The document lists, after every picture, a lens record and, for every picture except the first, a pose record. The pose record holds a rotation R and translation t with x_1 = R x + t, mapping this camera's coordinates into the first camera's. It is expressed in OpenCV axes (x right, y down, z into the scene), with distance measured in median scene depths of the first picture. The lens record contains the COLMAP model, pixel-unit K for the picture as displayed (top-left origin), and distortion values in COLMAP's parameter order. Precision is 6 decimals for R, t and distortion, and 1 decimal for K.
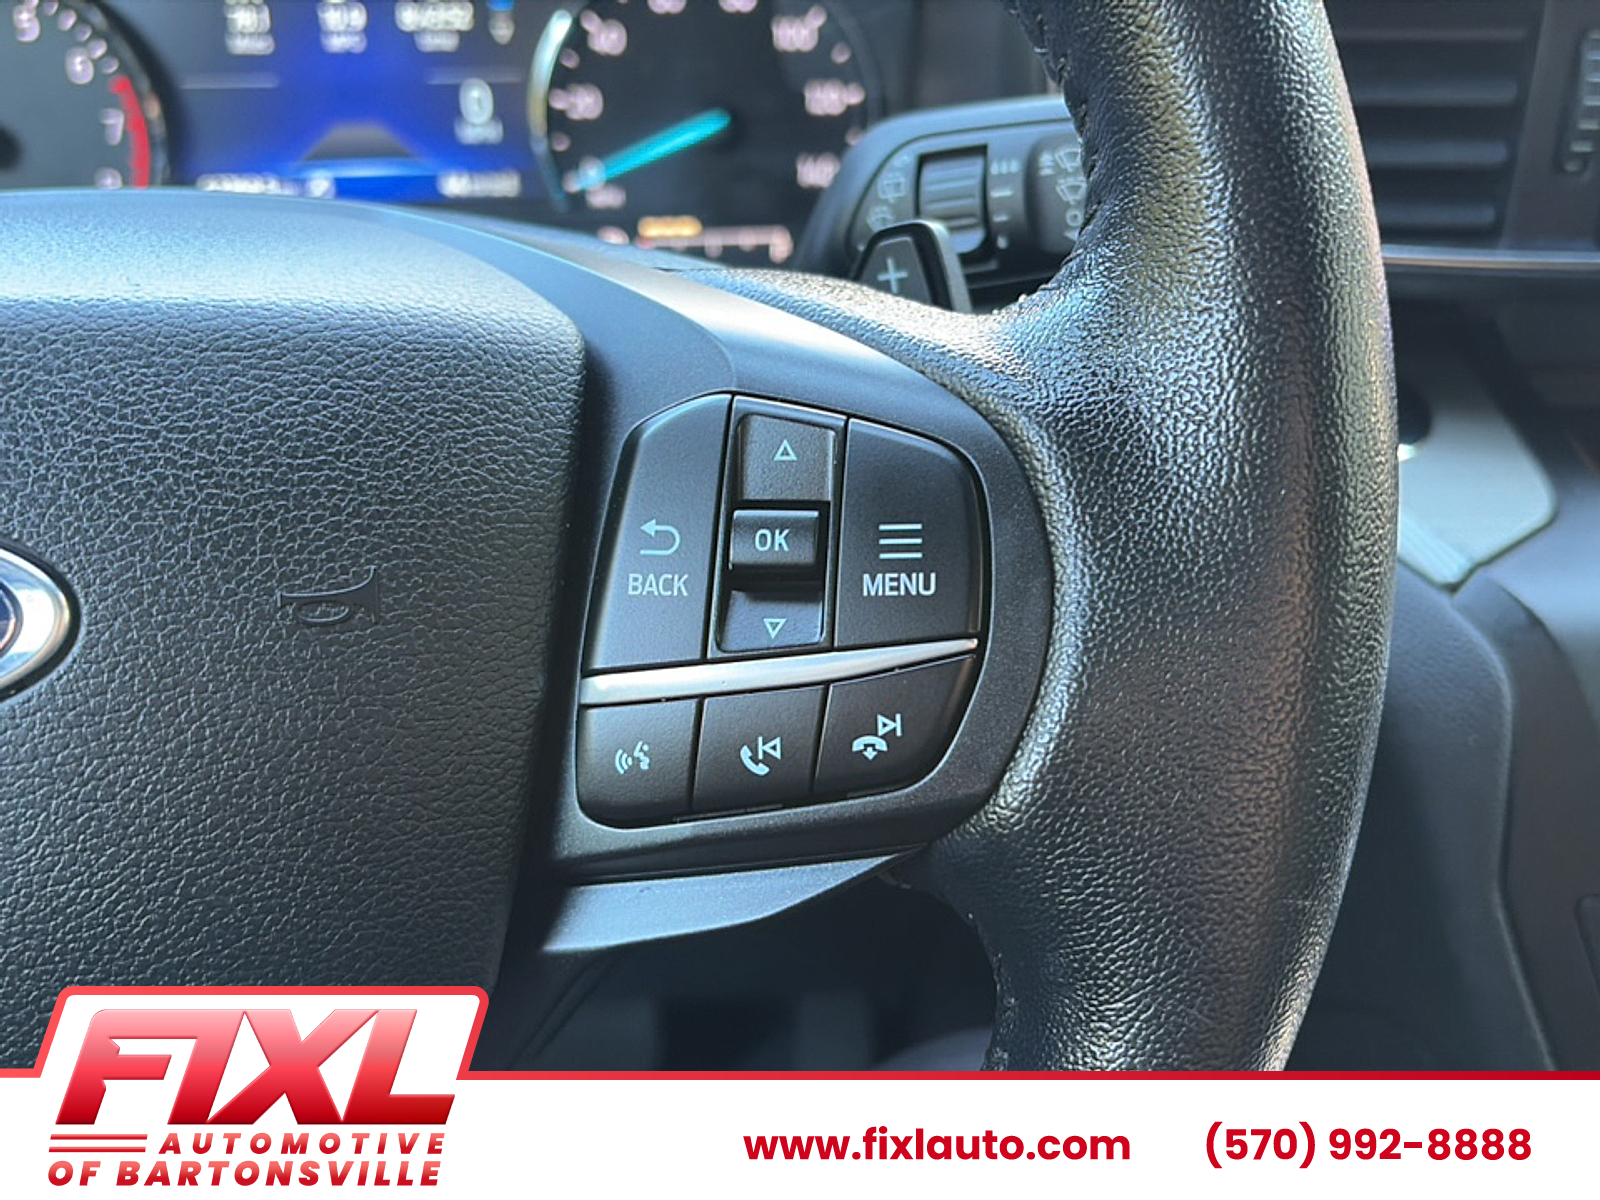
lens RADIAL K [[1658.0, 0, 785.2], [0, 1658.0, 585.3], [0, 0, 1]] dist [0.073034, 0.000000]
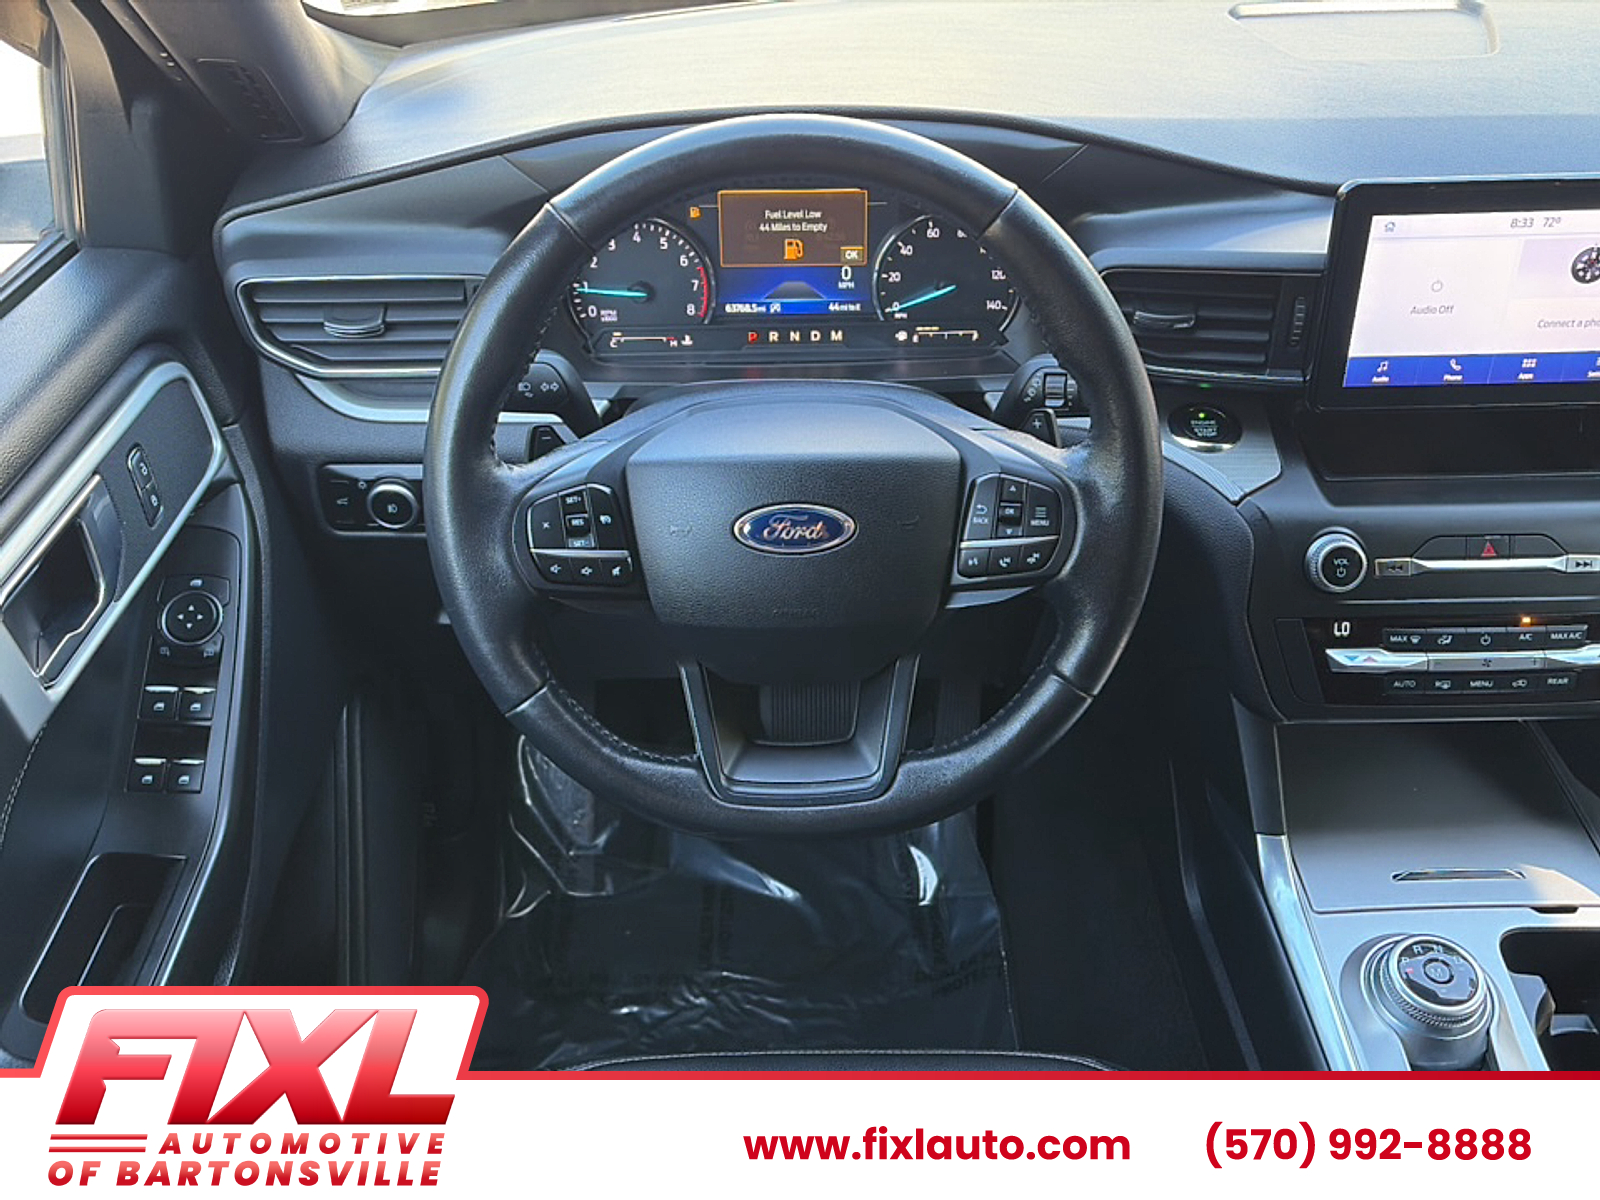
lens RADIAL K [[1658.0, 0, 790.2], [0, 1658.0, 643.8], [0, 0, 1]] dist [0.073034, 0.000000]
pose [[0.999128, 0.027035, -0.031823, -0.396667], [-0.021717, 0.987363, 0.156980, -0.323702], [0.035664, -0.156152, 0.987089, -3.041381]]
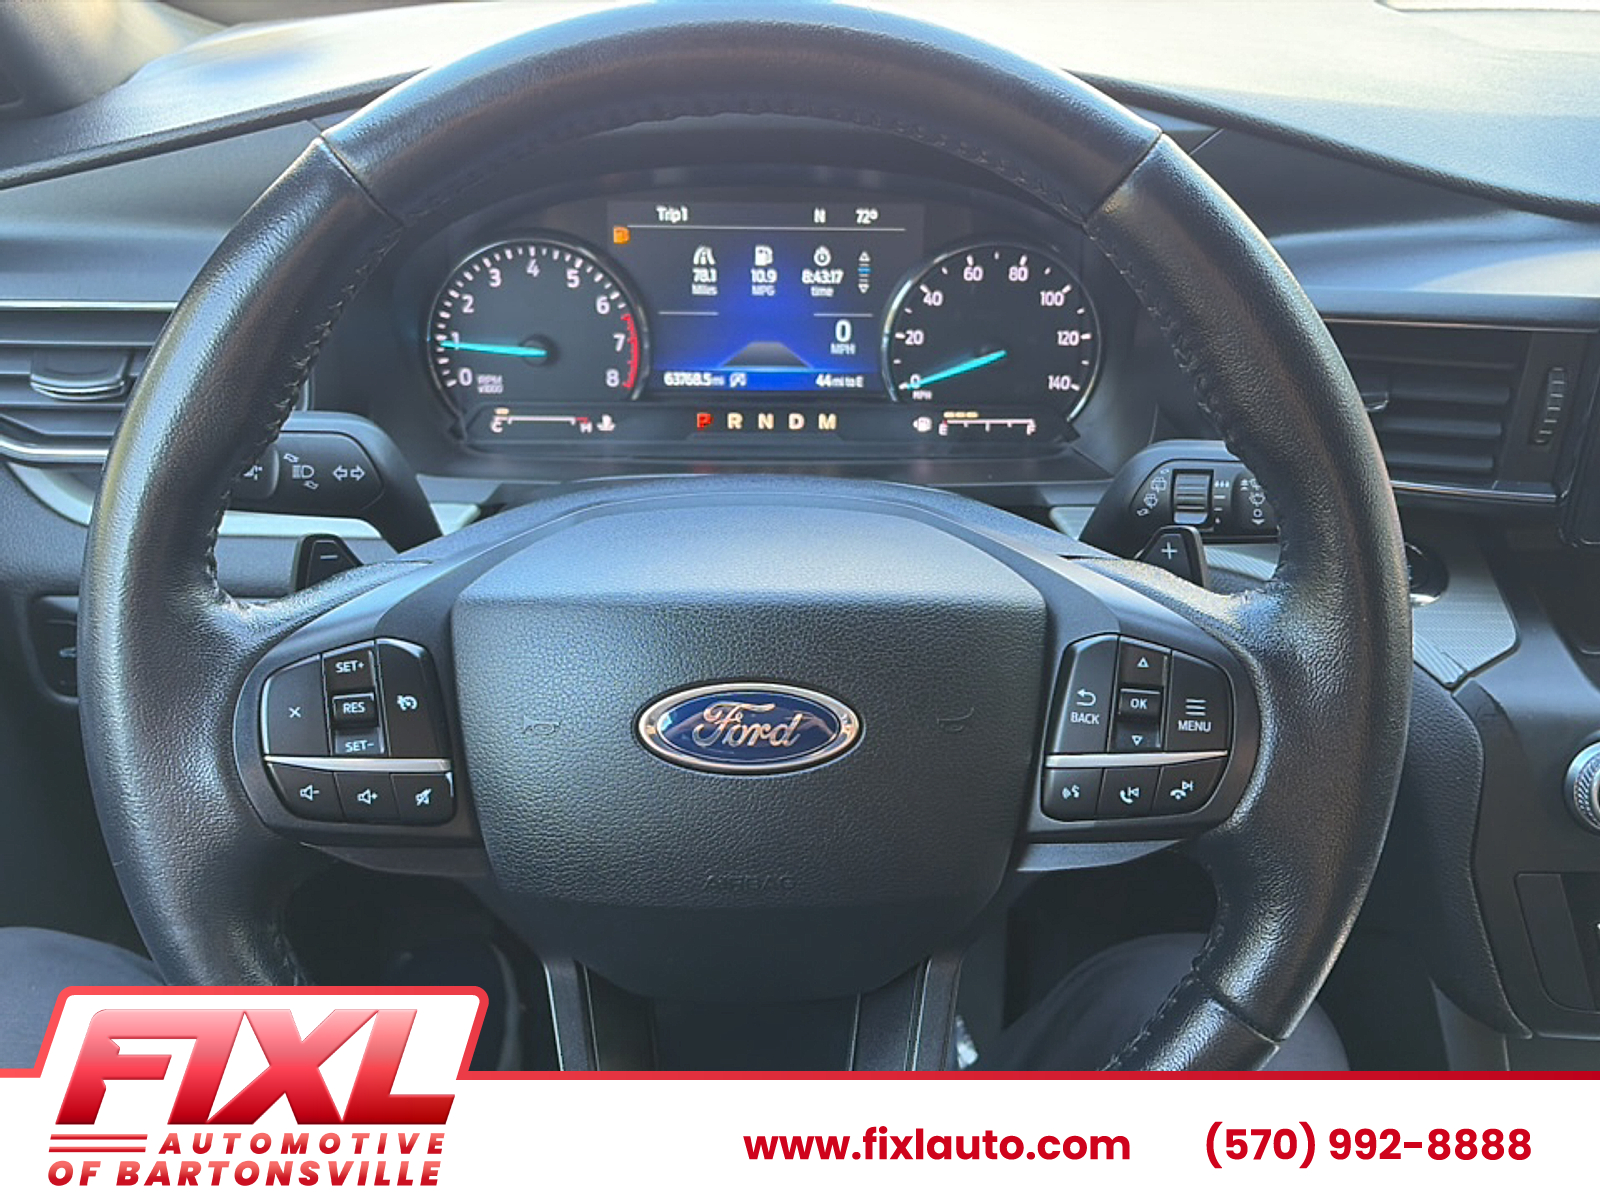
lens RADIAL K [[1658.0, 0, 801.0], [0, 1658.0, 590.4], [0, 0, 1]] dist [0.073034, 0.000000]
pose [[0.998834, 0.045237, -0.016837, -0.423748], [-0.044531, 0.998199, 0.040208, -0.243549], [0.018626, -0.039411, 0.999049, -1.262399]]
